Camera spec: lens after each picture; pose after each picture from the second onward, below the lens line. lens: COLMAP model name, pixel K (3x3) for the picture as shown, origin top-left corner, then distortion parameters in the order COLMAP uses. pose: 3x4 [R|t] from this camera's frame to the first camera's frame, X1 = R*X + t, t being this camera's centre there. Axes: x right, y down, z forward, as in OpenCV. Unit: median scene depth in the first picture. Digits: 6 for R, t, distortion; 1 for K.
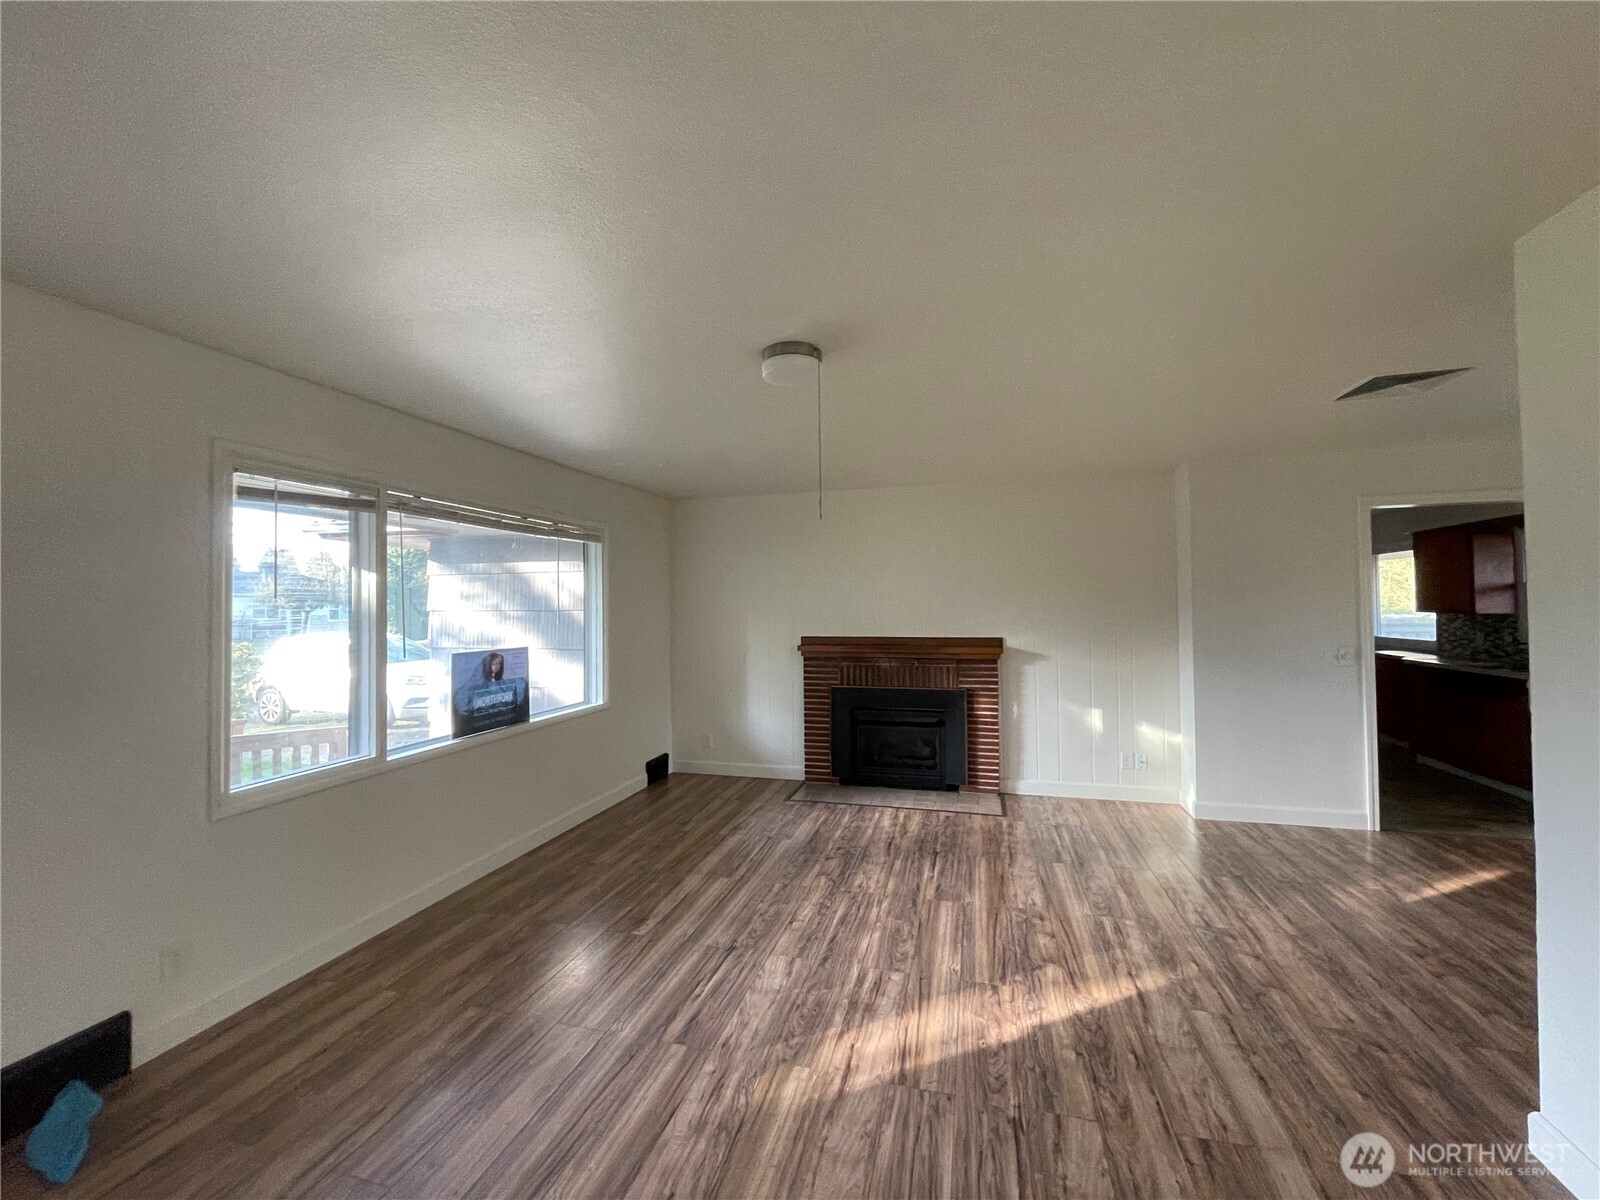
lens RADIAL K [[644.5, 0, 796.6], [0, 644.5, 593.3], [0, 0, 1]] dist [-0.004876, -0.001018]
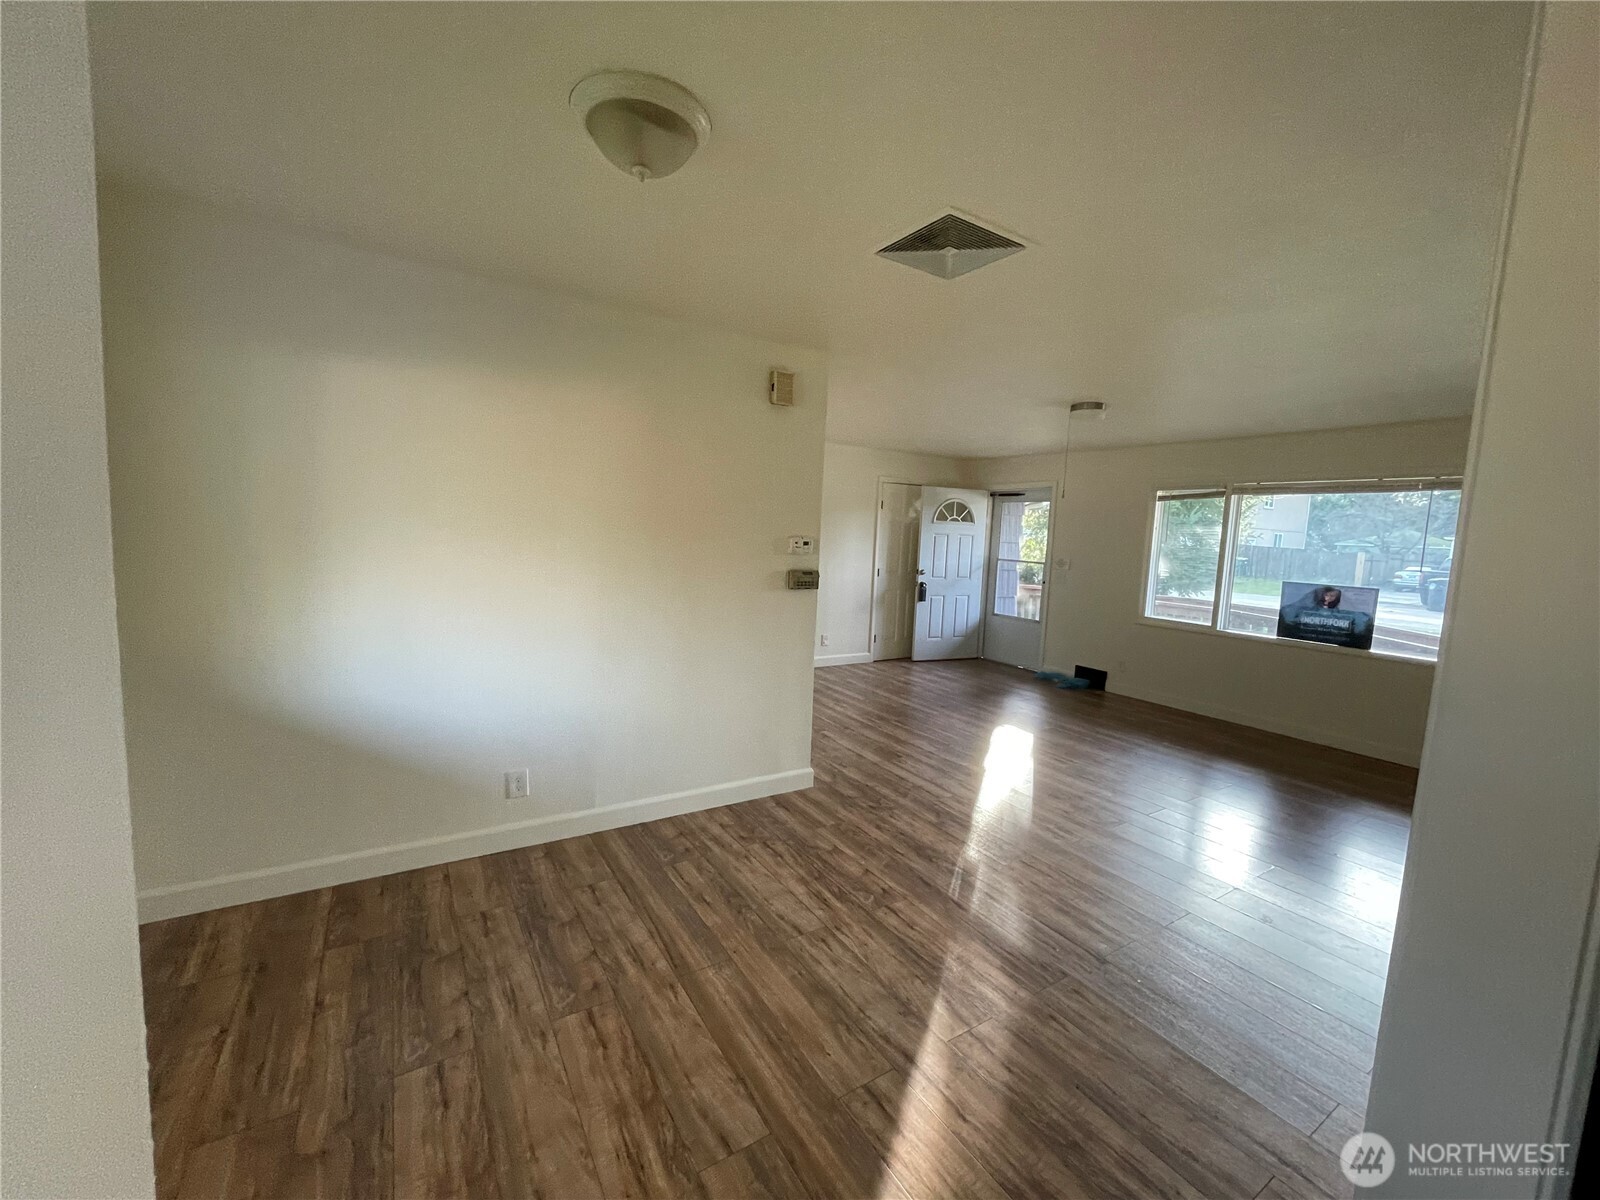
lens RADIAL K [[644.5, 0, 801.1], [0, 644.5, 599.1], [0, 0, 1]] dist [-0.004876, -0.001018]
pose [[-0.671214, 0.062443, -0.738629, 1.457020], [-0.018193, 0.994758, 0.100629, 0.003855], [0.741040, 0.080982, -0.666560, 1.257357]]
